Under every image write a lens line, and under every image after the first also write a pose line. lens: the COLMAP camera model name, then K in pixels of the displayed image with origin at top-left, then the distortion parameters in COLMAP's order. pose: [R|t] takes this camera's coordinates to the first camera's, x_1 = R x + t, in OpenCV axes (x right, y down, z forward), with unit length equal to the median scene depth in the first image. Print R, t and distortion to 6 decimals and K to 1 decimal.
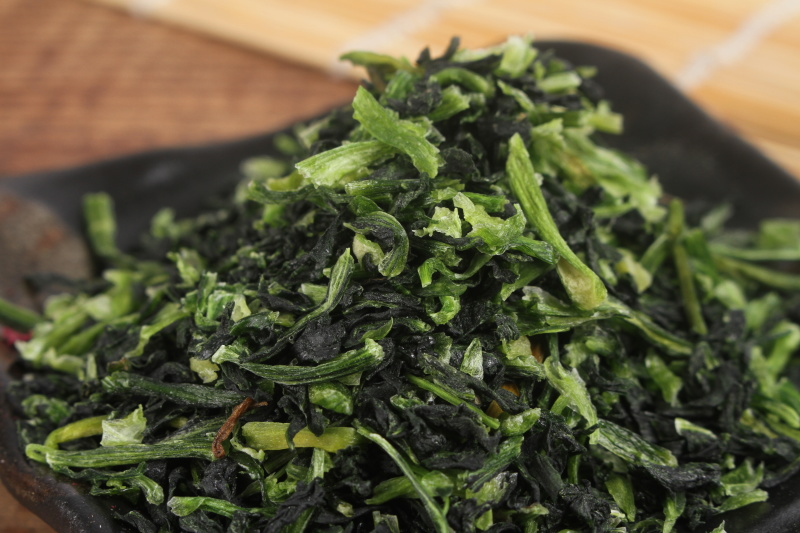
lens RADIAL K [[1827.2, 0, 400.0], [0, 1827.2, 266.5], [0, 0, 1]] dist [-0.038148, 0.431425]
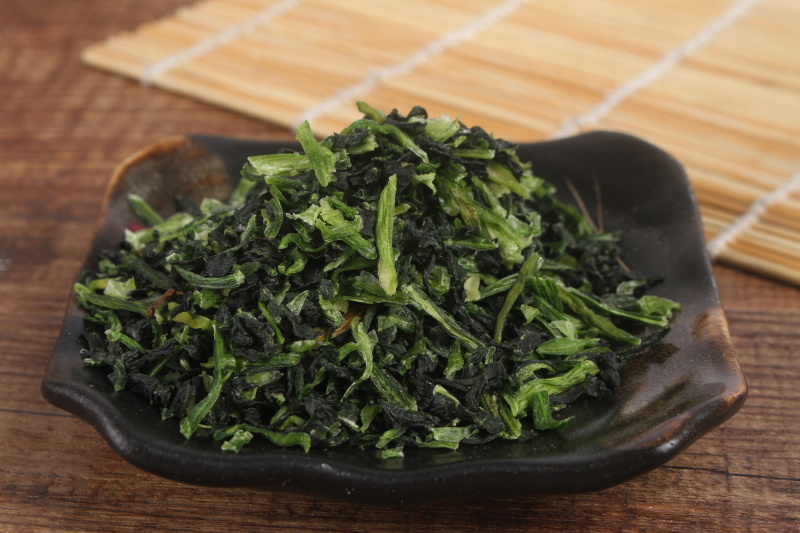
lens RADIAL K [[1827.2, 0, 400.0], [0, 1827.2, 266.5], [0, 0, 1]] dist [-0.038148, 0.431425]
pose [[0.861365, 0.259122, -0.436928, 0.790250], [-0.265991, 0.962846, 0.046642, -0.074648], [0.432781, 0.076043, 0.898286, -0.372851]]
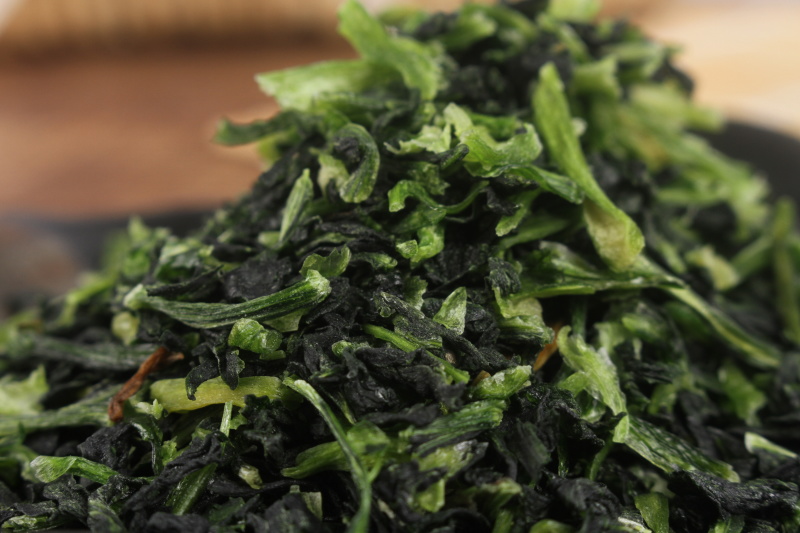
lens RADIAL K [[1827.2, 0, 400.0], [0, 1827.2, 266.5], [0, 0, 1]] dist [-0.038148, 0.431425]
pose [[0.981692, 0.023826, -0.188981, 0.159749], [-0.065835, 0.973443, -0.219260, 0.199107], [0.178738, 0.227688, 0.957189, 0.270888]]
